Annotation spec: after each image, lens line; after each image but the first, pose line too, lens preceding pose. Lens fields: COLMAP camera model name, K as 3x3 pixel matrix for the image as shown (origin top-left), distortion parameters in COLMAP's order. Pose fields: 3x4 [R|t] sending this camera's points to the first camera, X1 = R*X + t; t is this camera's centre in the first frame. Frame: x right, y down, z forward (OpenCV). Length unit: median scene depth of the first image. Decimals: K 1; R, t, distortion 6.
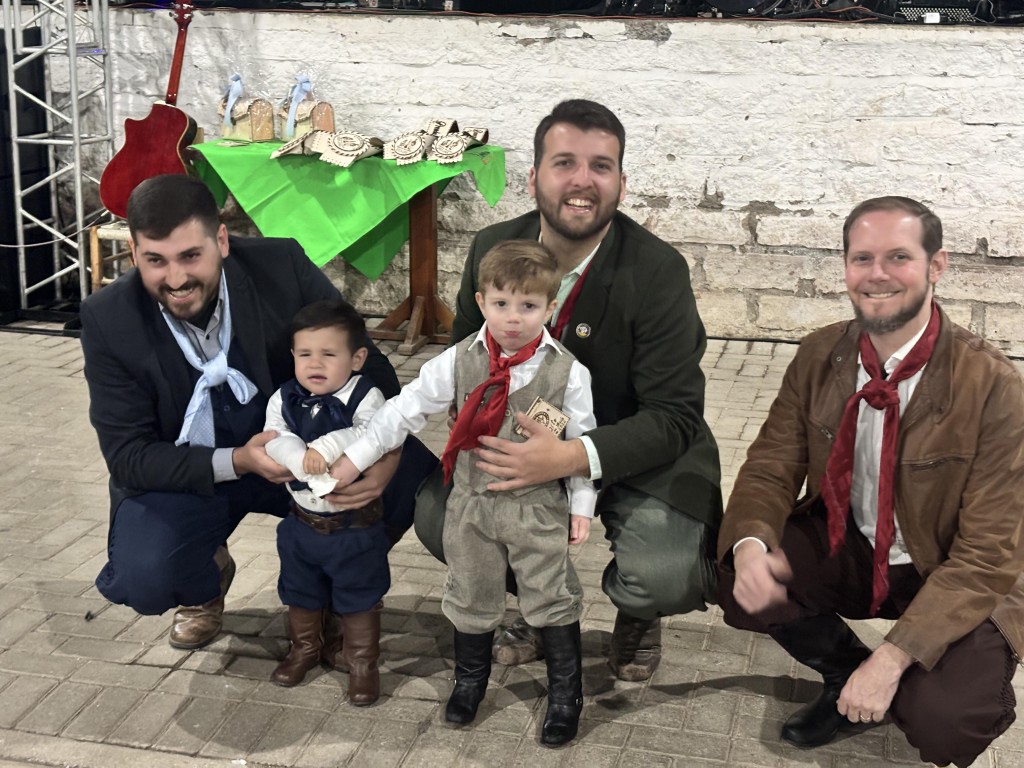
lens RADIAL K [[1534.2, 0, 521.5], [0, 1534.2, 393.0], [0, 0, 1]] dist [0.096625, 0.000000]
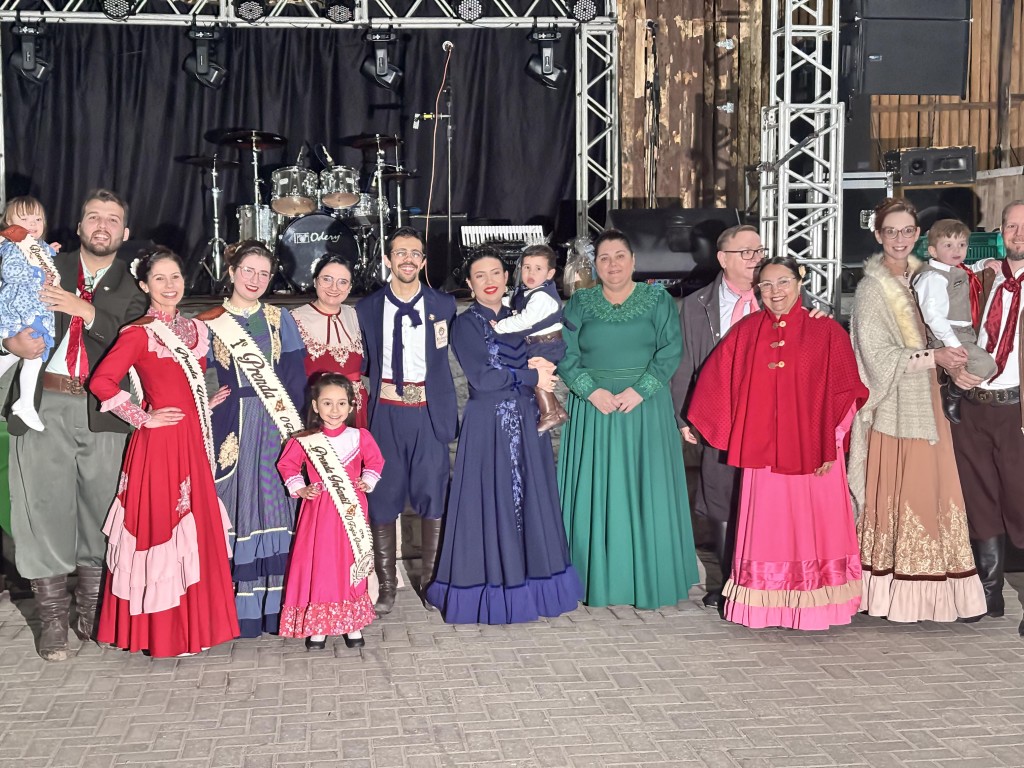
lens RADIAL K [[1534.2, 0, 512.8], [0, 1534.2, 374.4], [0, 0, 1]] dist [0.096625, 0.000000]
pose [[0.931676, -0.060504, 0.358216, -0.199721], [0.121705, 0.981038, -0.150839, 0.015870], [-0.342297, 0.184130, 0.921373, -0.165084]]
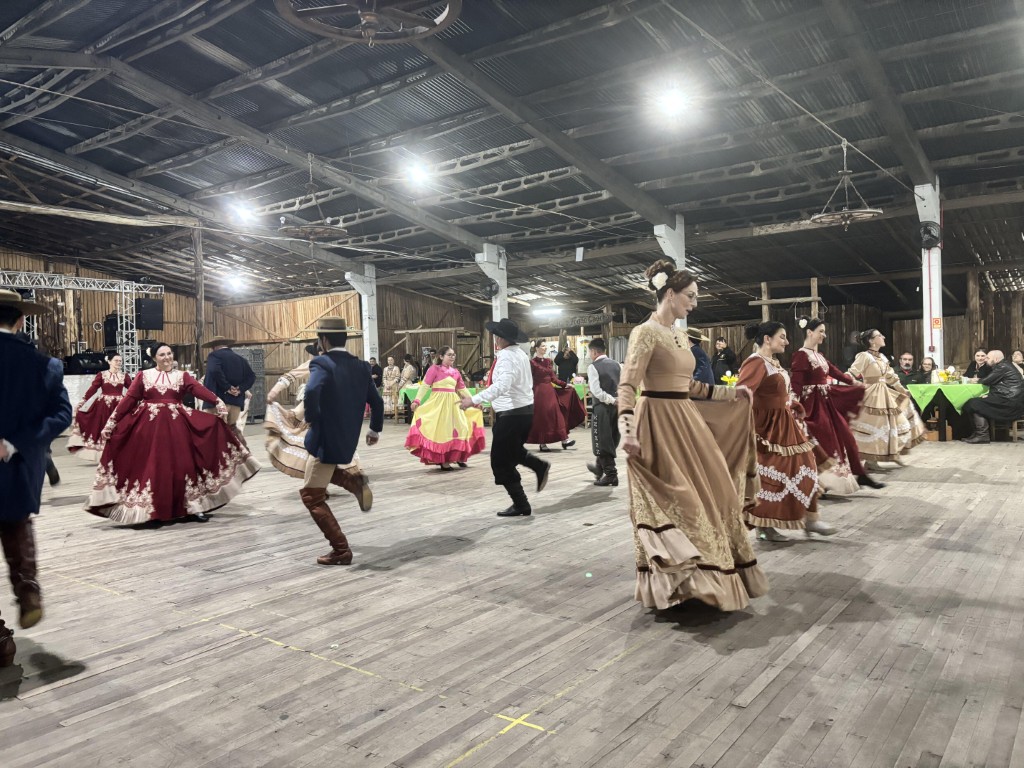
lens RADIAL K [[770.5, 0, 502.3], [0, 770.5, 376.5], [0, 0, 1]] dist [0.048637, -0.050415]
pose [[0.403648, -0.041827, 0.913958, -1.499238], [0.267954, 0.960556, -0.074382, 0.364591], [-0.874796, 0.274922, 0.398935, -1.363742]]
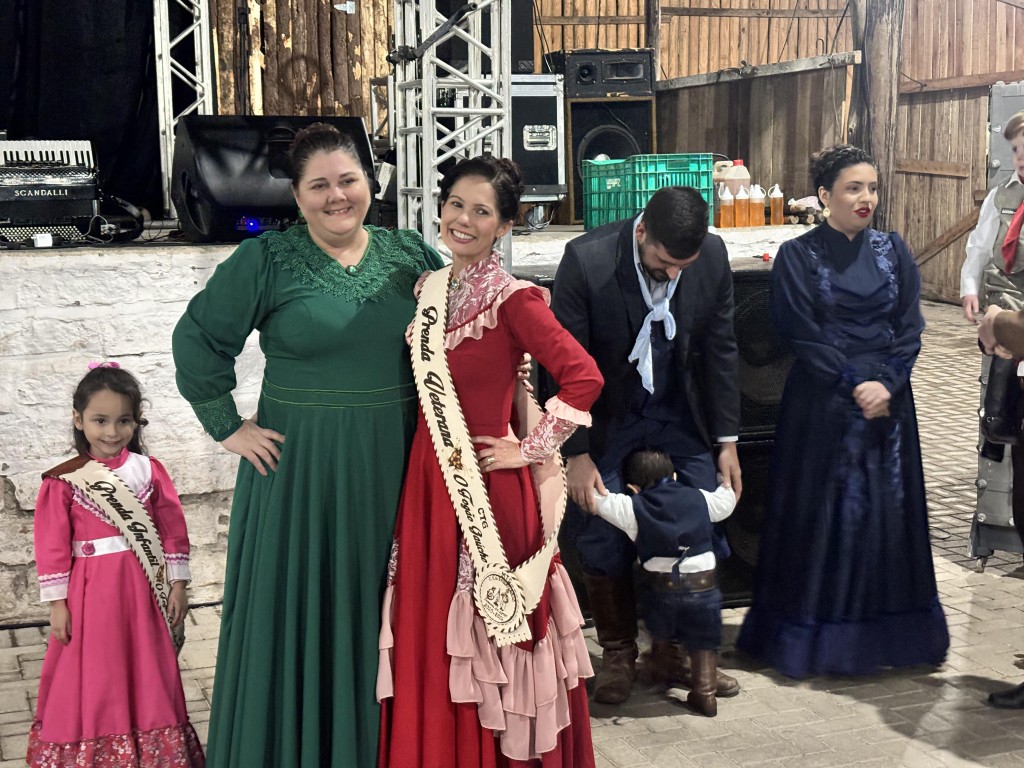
lens RADIAL K [[1534.2, 0, 504.0], [0, 1534.2, 397.1], [0, 0, 1]] dist [0.096625, 0.000000]
pose [[0.822293, -0.109923, 0.558347, -0.022863], [0.173378, 0.982913, -0.061830, -0.054146], [-0.542010, 0.147647, 0.827300, 0.141472]]
